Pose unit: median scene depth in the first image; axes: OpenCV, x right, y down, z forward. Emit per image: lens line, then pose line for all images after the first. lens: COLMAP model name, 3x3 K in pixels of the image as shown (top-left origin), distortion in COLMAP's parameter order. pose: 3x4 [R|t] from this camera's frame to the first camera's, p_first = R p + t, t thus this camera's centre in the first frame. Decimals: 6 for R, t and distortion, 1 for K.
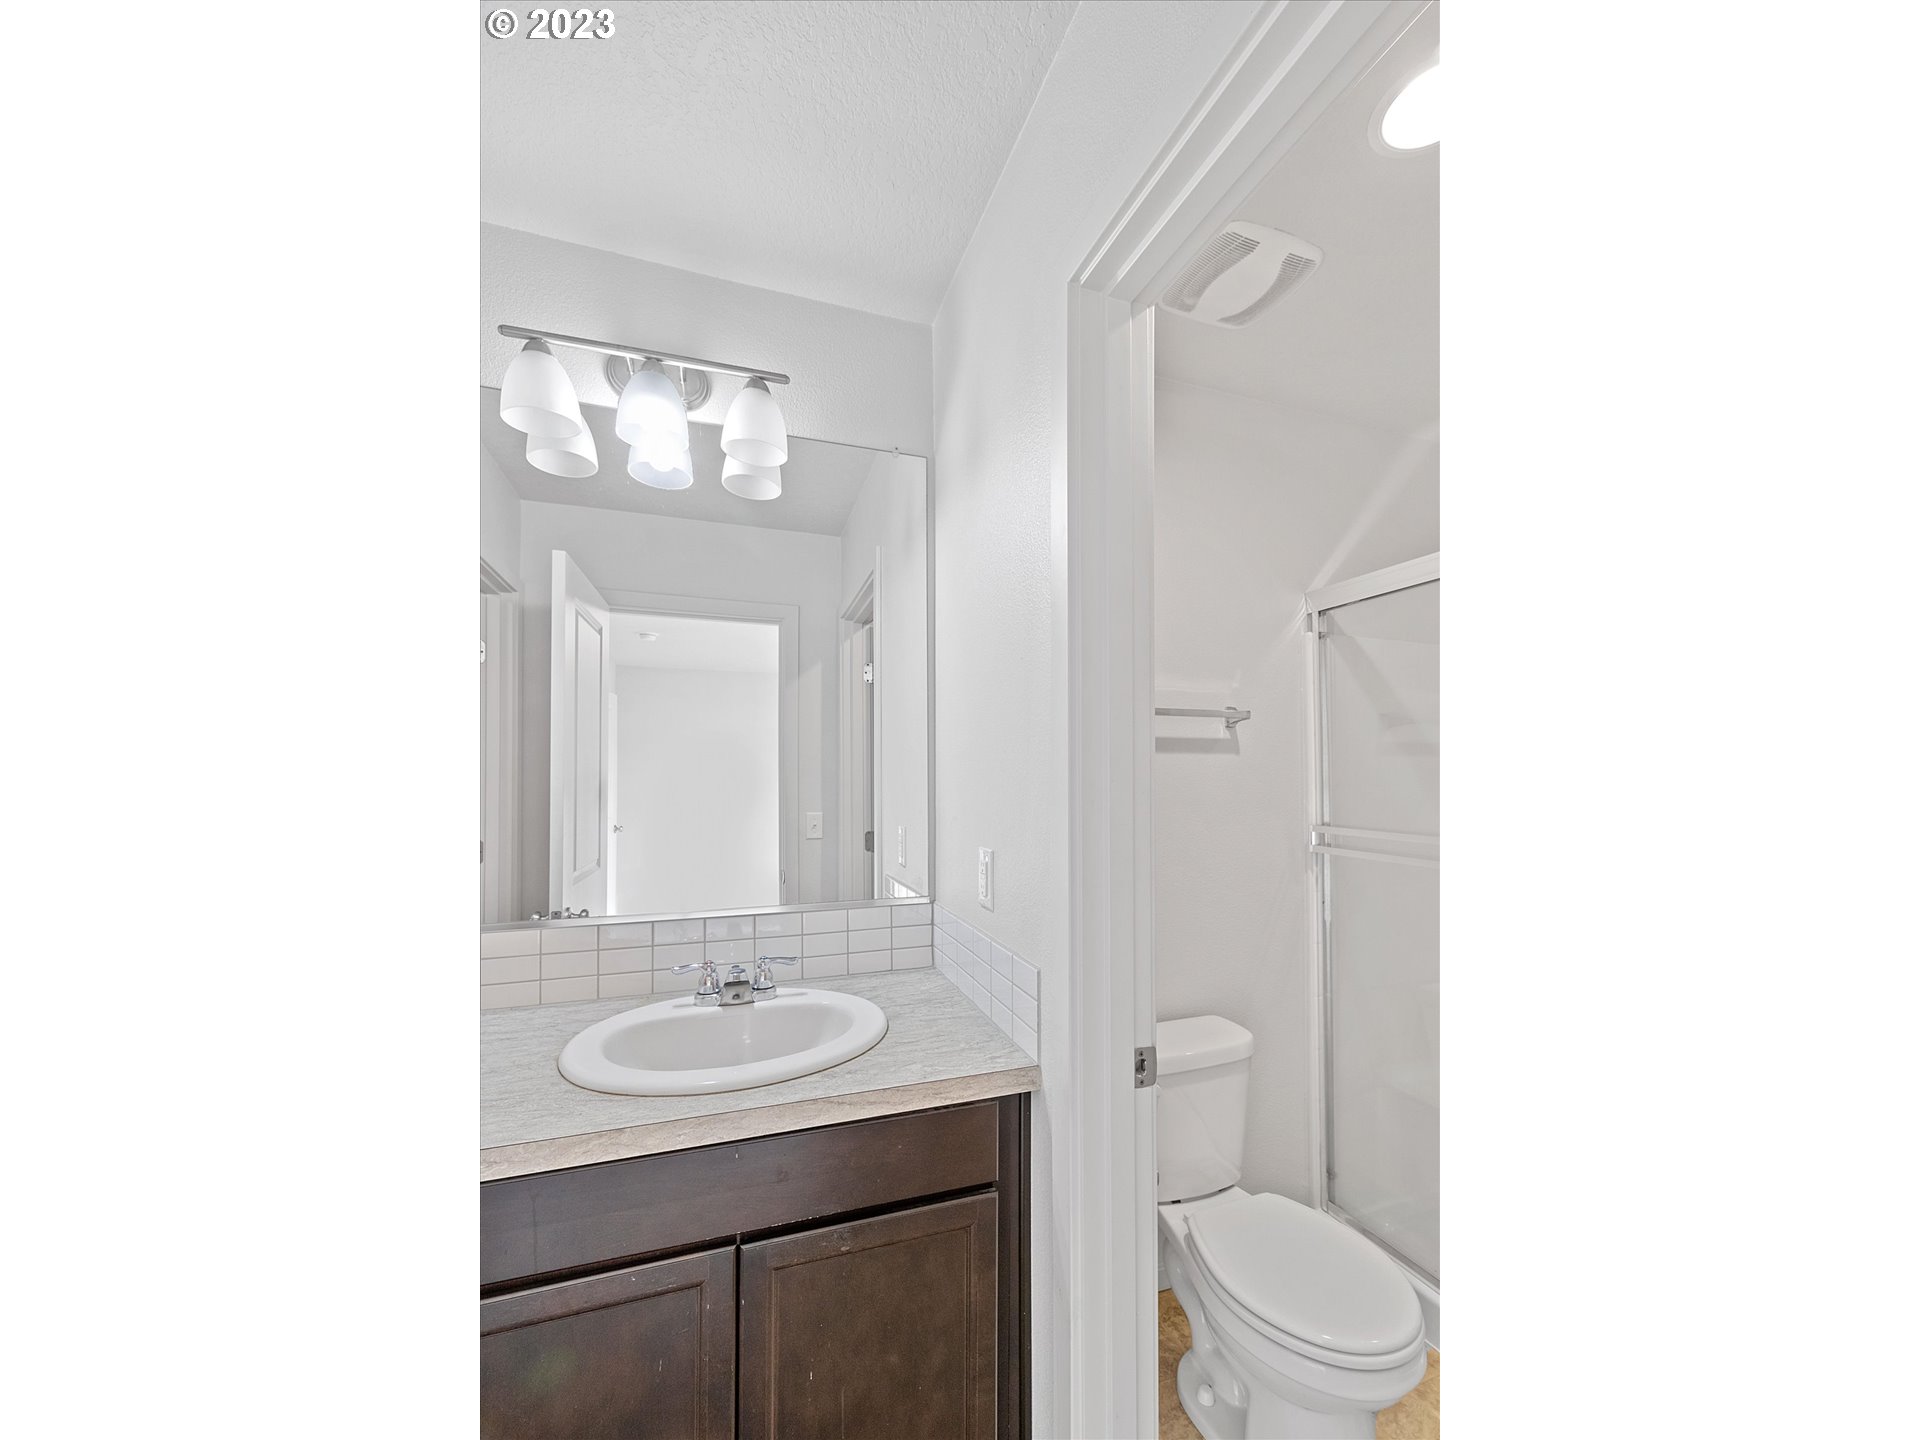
lens RADIAL K [[899.8, 0, 971.0], [0, 899.8, 723.5], [0, 0, 1]] dist [0.002432, 0.000249]
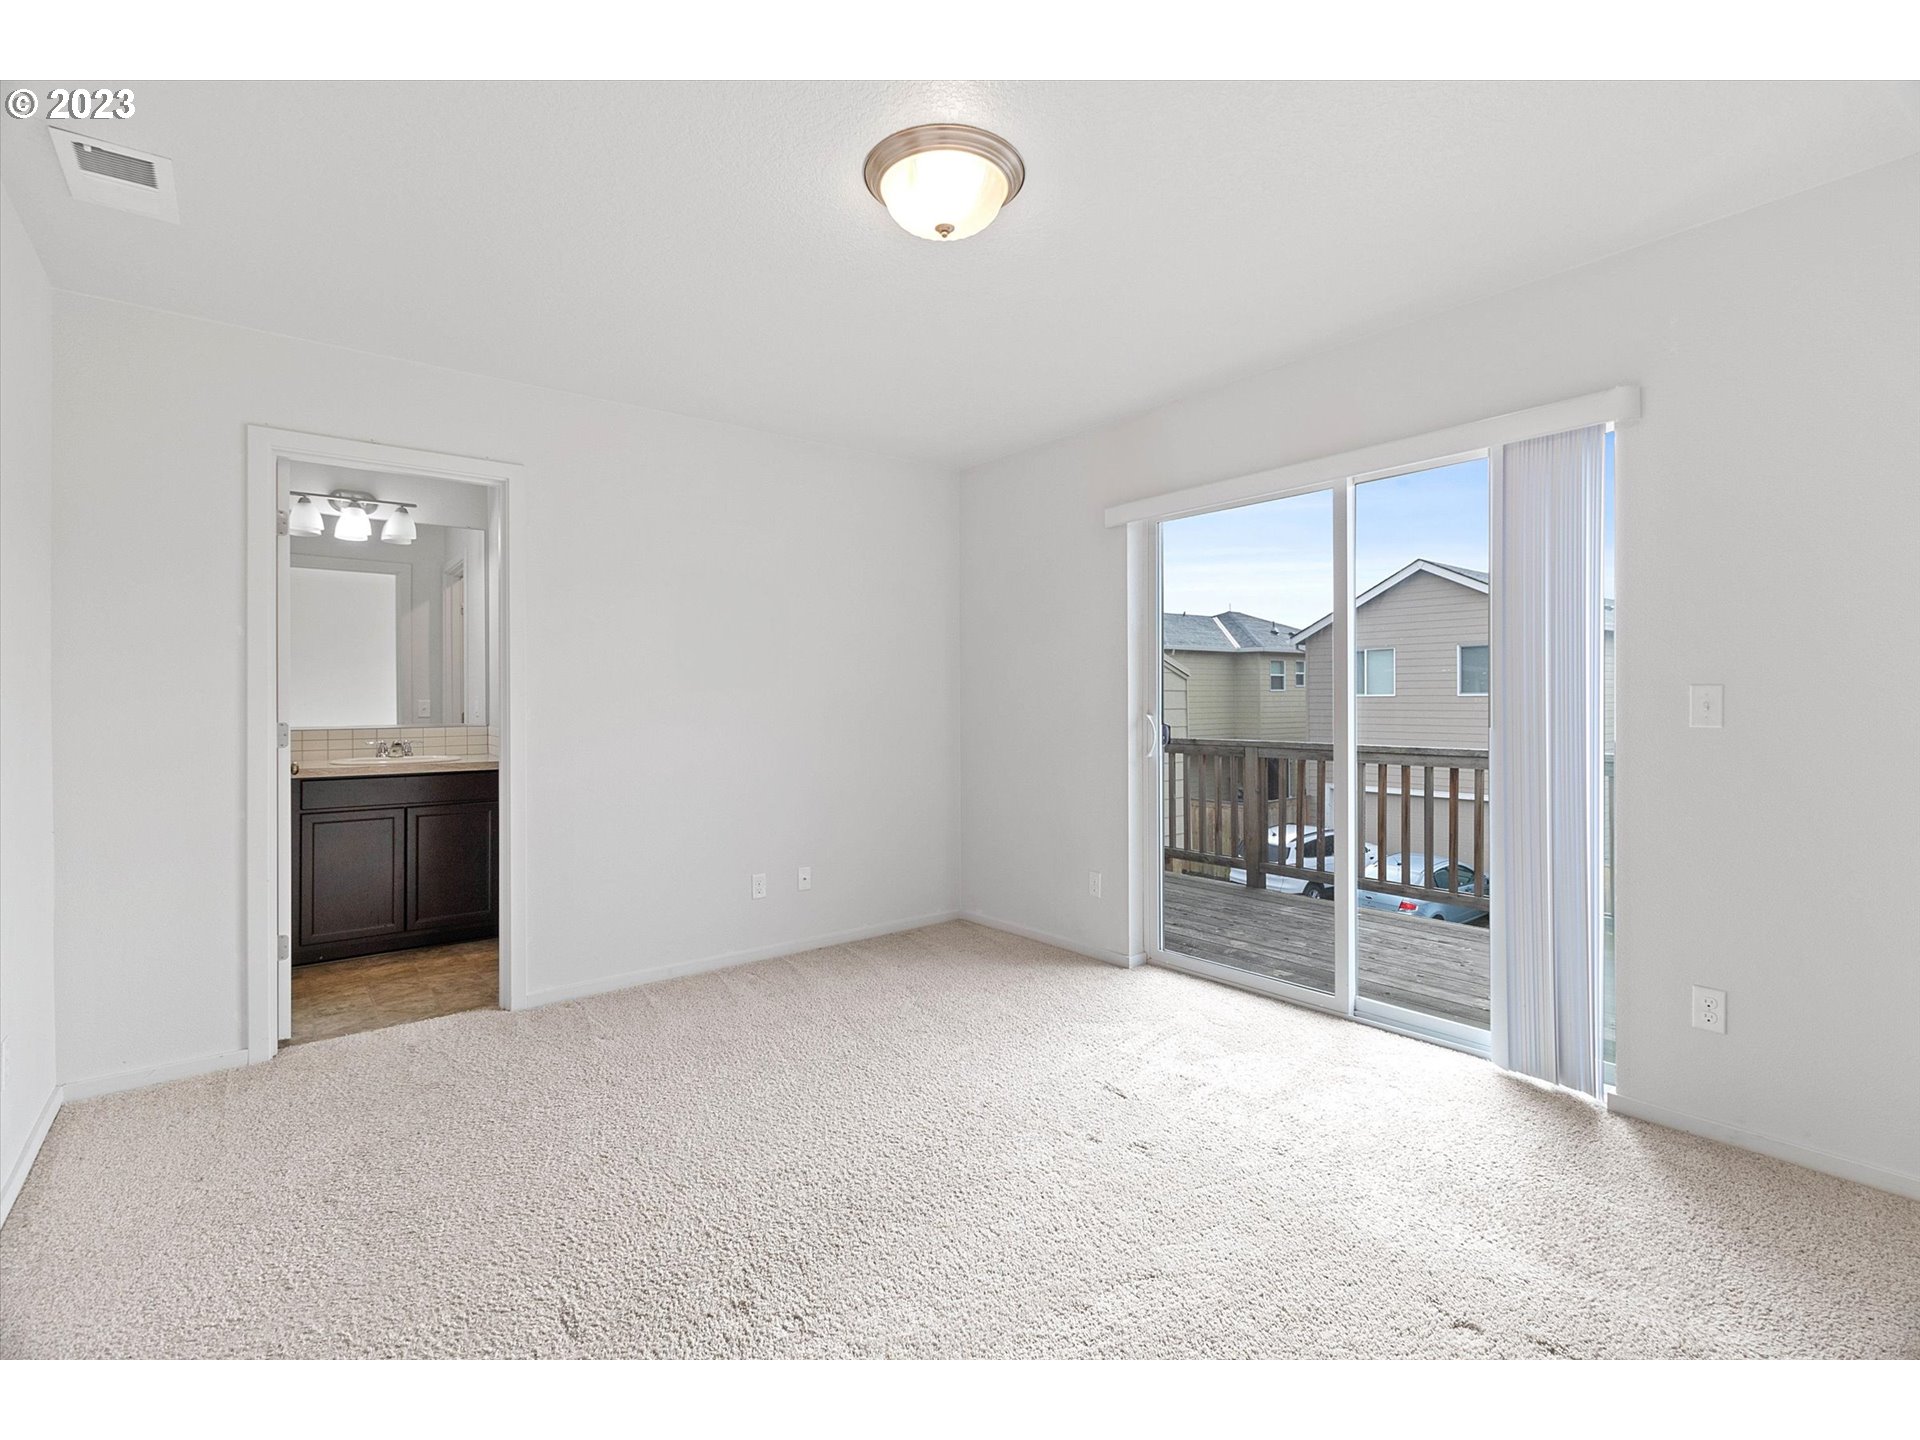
lens RADIAL K [[899.8, 0, 971.0], [0, 899.8, 723.5], [0, 0, 1]] dist [0.002432, 0.000249]
pose [[0.927797, 0.008168, 0.372997, 0.256283], [-0.040258, 0.996115, 0.078325, -0.042155], [-0.370908, -0.087685, 0.924521, -1.665810]]
